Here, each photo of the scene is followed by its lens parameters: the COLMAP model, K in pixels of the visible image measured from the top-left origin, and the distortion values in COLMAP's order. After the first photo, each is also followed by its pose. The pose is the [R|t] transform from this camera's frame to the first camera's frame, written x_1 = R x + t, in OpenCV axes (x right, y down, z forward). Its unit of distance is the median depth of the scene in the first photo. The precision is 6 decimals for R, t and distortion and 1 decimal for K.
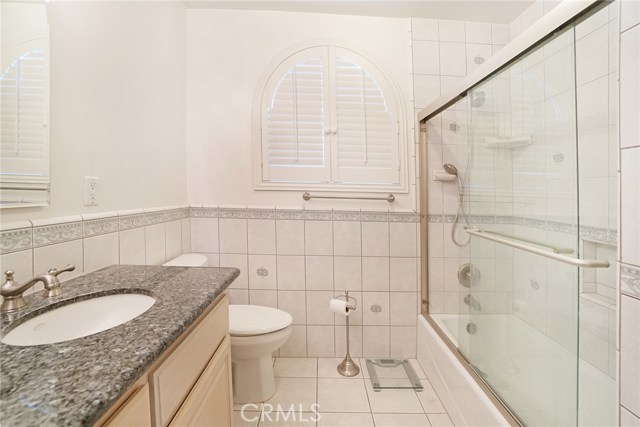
lens RADIAL K [[293.6, 0, 293.1], [0, 293.6, 197.3], [0, 0, 1]] dist [-0.028531, 0.000808]
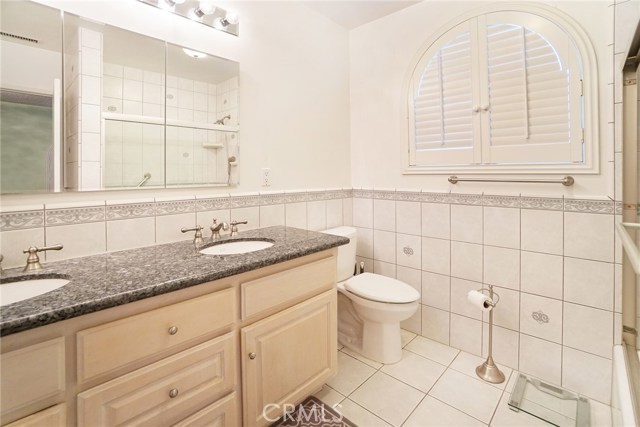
lens RADIAL K [[276.6, 0, 318.1], [0, 276.6, 179.4], [0, 0, 1]] dist [-0.001304, 0.000420]
pose [[0.763387, -0.010546, -0.645856, 0.303923], [0.002334, 0.999905, -0.013569, 0.007915], [0.645937, 0.008850, 0.763339, 0.011840]]
